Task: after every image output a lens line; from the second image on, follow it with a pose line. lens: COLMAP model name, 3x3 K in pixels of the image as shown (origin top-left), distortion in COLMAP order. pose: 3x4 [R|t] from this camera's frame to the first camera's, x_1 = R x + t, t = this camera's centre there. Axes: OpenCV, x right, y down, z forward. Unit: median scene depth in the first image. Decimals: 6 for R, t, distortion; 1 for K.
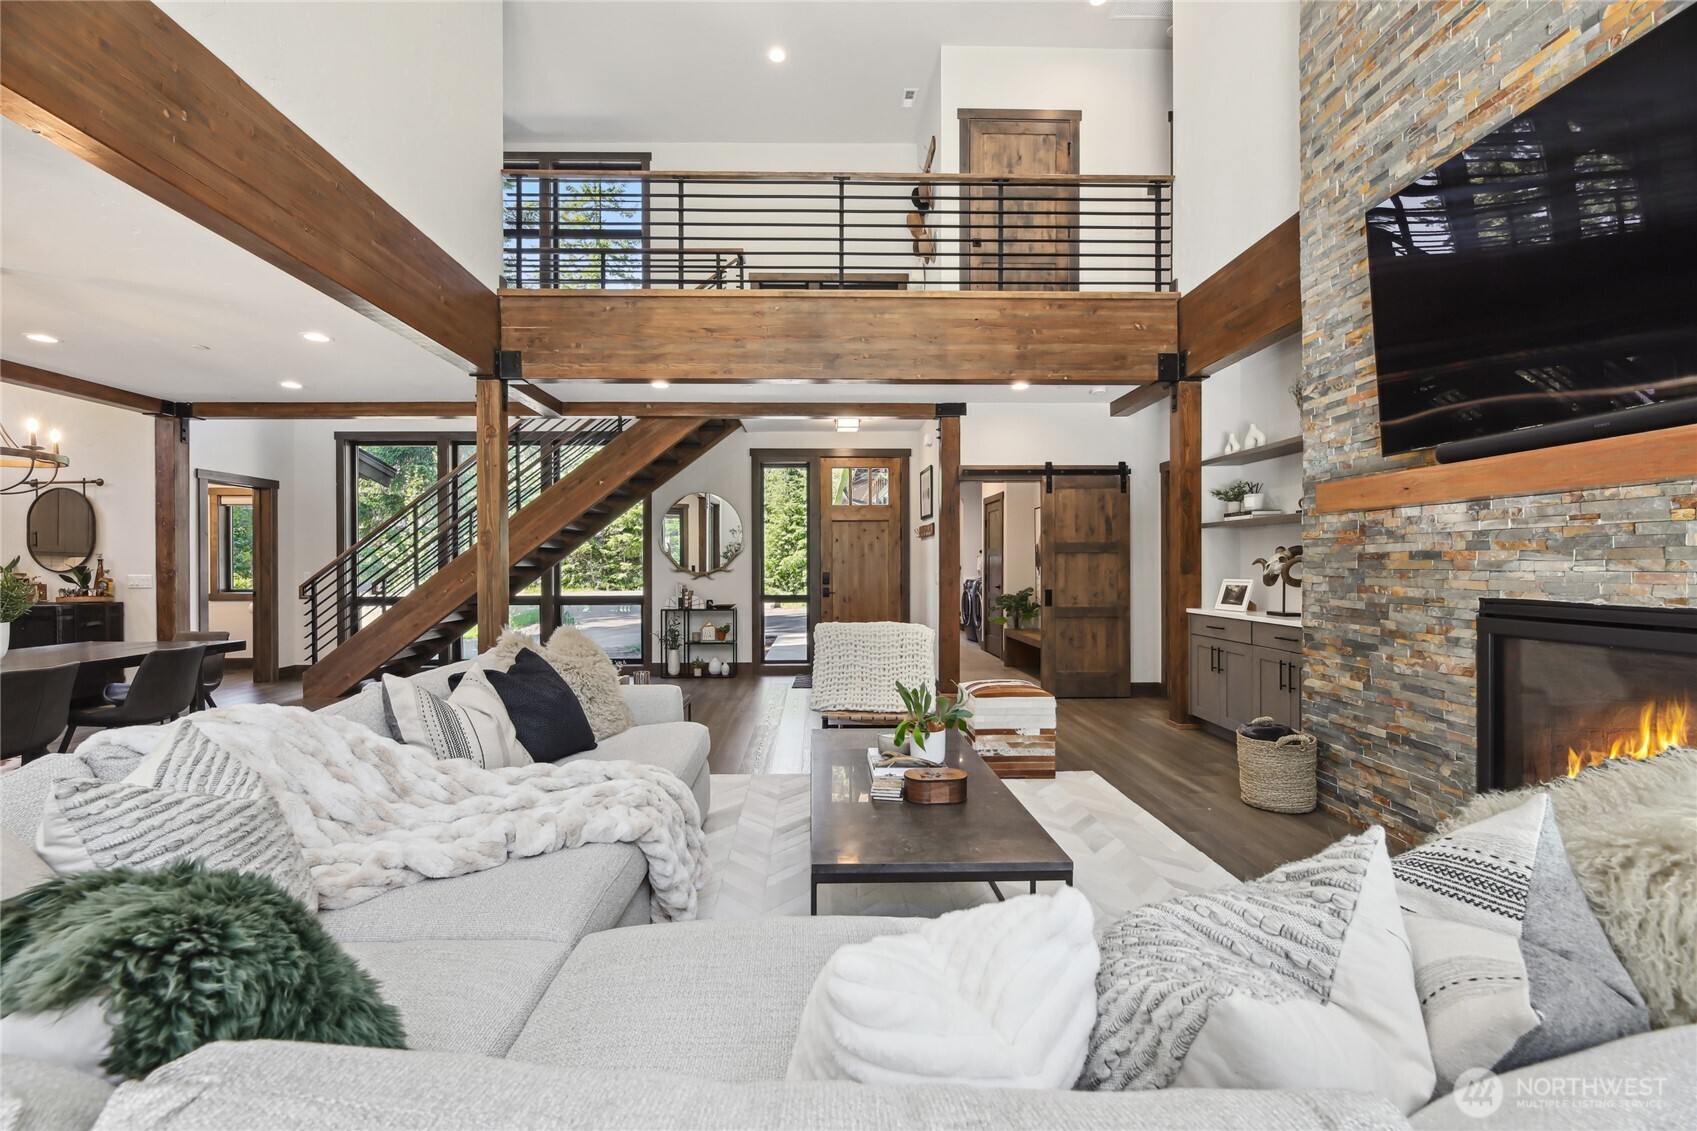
lens RADIAL K [[692.5, 0, 827.1], [0, 692.5, 565.0], [0, 0, 1]] dist [-0.000499, -0.000089]
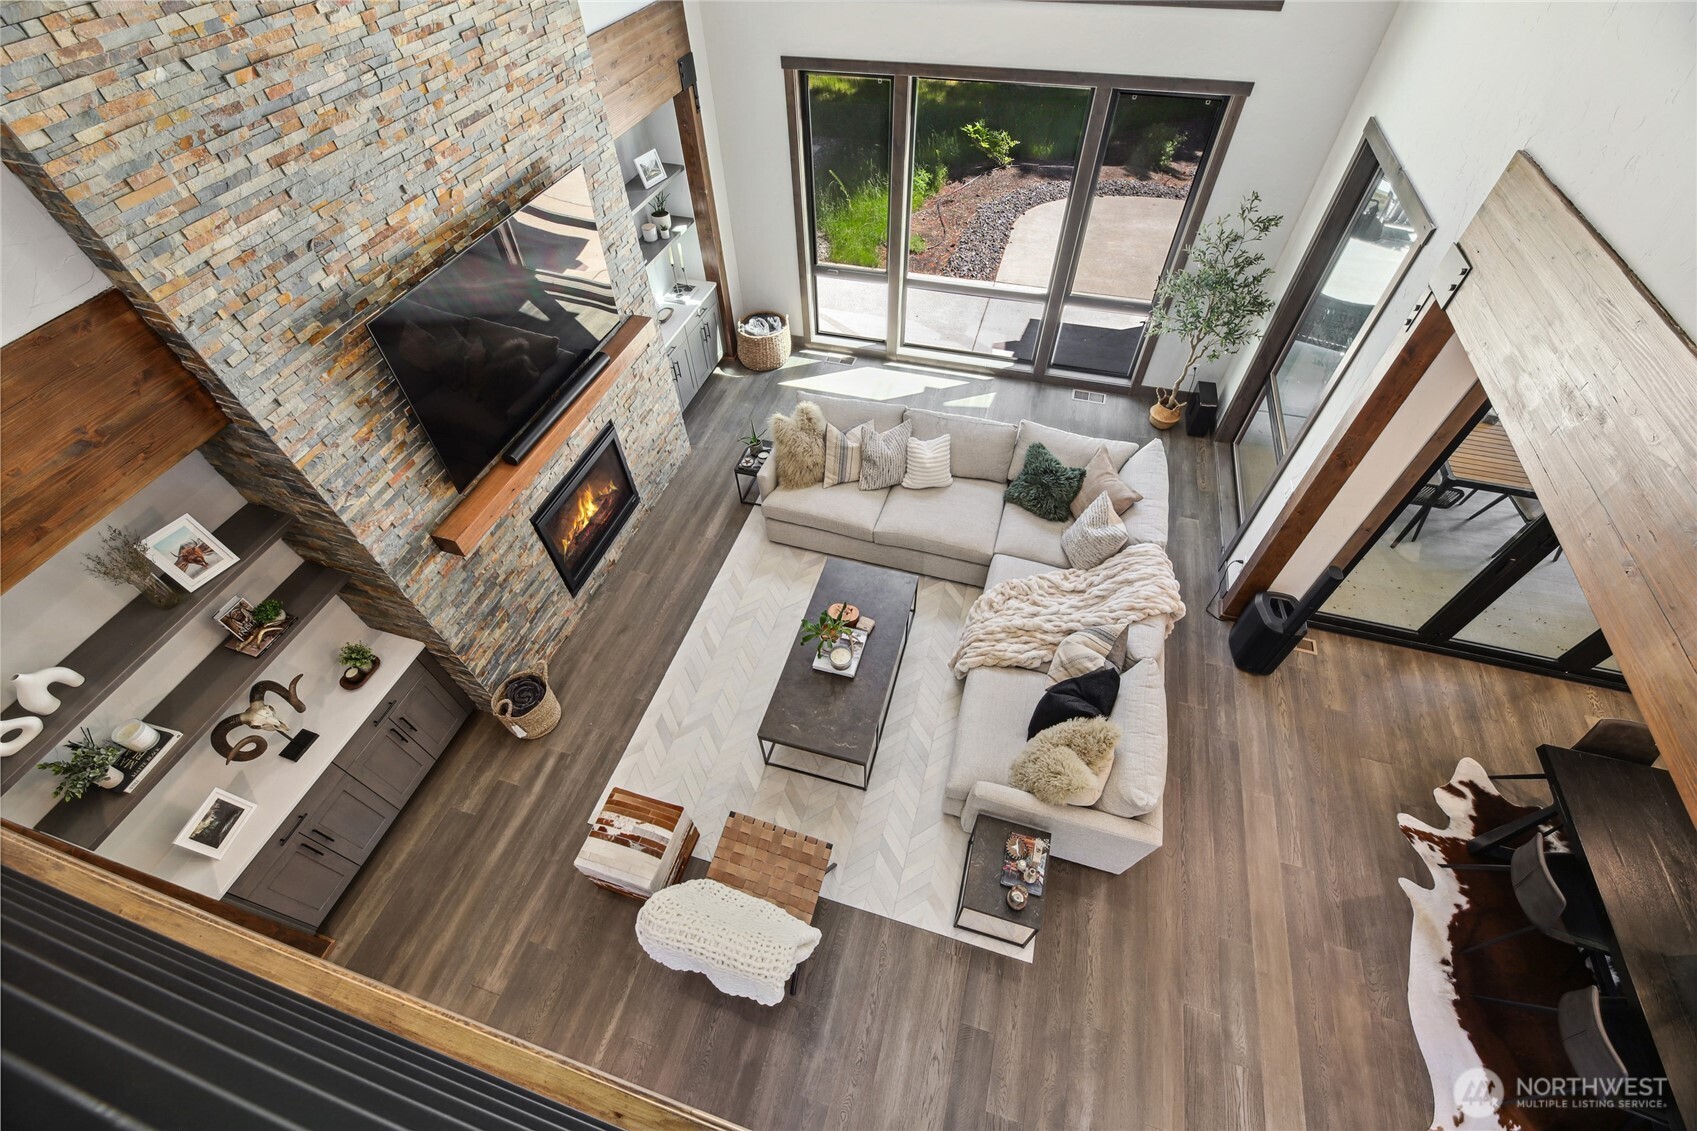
lens RADIAL K [[683.4, 0, 844.7], [0, 683.4, 572.9], [0, 0, 1]] dist [0.006281, -0.005103]
pose [[-0.954178, -0.214549, 0.208597, -0.173887], [0.024854, 0.637862, 0.769749, -0.942311], [-0.298205, 0.739663, -0.603302, 1.518061]]
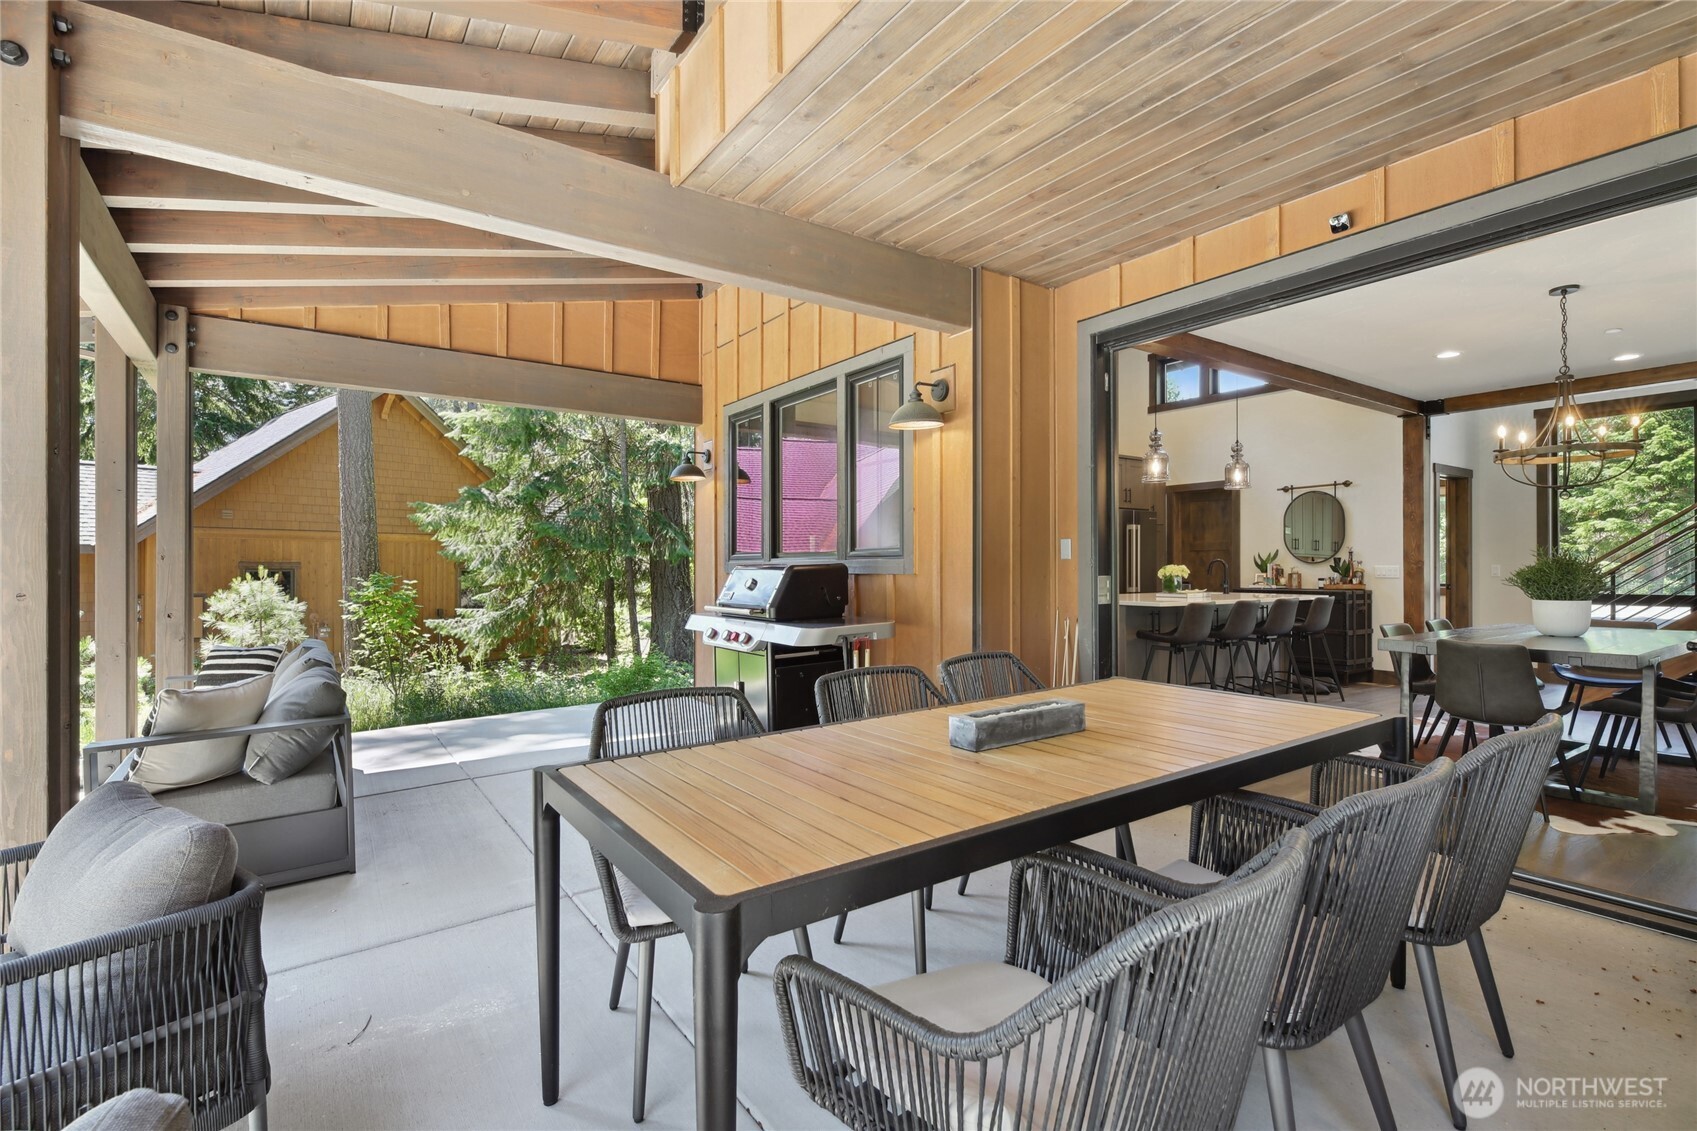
lens RADIAL K [[789.1, 0, 848.5], [0, 789.1, 565.5], [0, 0, 1]] dist [-0.000036, -0.000039]
pose [[0.560447, 0.002007, -0.828188, -0.831689], [0.002430, 0.999989, 0.004069, 0.011434], [0.828187, -0.004293, 0.560436, -0.721925]]
